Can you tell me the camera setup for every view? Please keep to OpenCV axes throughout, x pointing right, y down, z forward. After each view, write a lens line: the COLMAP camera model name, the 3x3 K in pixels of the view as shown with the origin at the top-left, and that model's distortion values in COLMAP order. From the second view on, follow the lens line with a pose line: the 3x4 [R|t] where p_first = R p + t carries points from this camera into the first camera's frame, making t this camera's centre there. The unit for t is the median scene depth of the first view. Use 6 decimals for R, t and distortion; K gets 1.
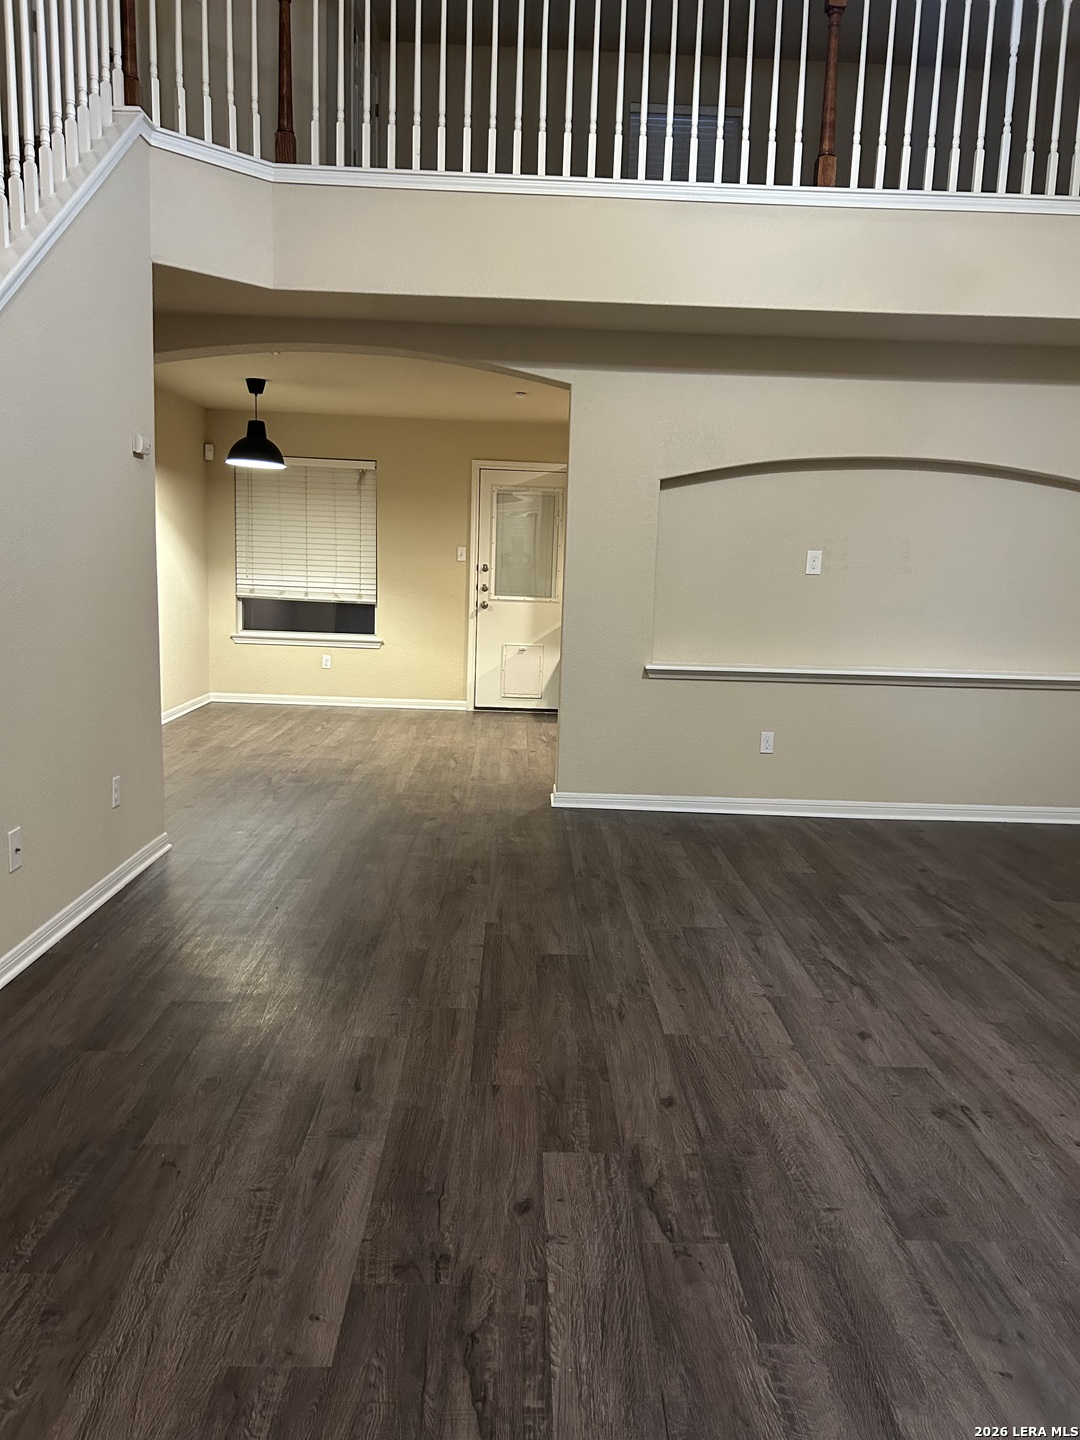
lens RADIAL K [[1066.8, 0, 540.0], [0, 1066.8, 720.0], [0, 0, 1]] dist [0.079944, -0.088590]
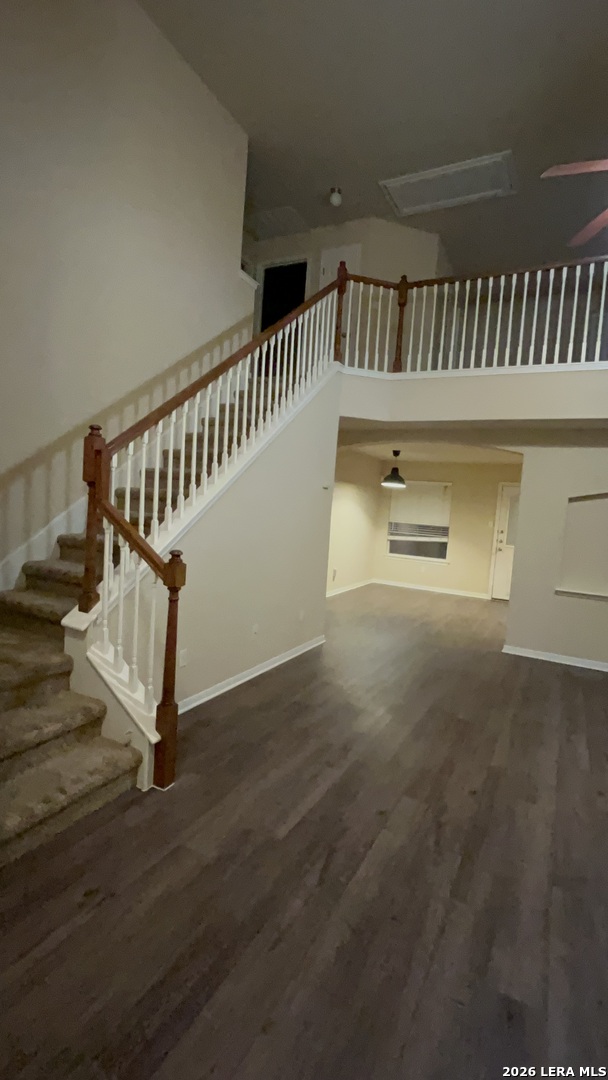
lens RADIAL K [[494.0, 0, 304.0], [0, 494.0, 540.0], [0, 0, 1]] dist [0.002101, 0.000486]
pose [[0.879985, 0.061083, -0.471058, 0.140505], [-0.109857, 0.990982, -0.076723, -0.021517], [0.462123, 0.119264, 0.878759, -0.053906]]
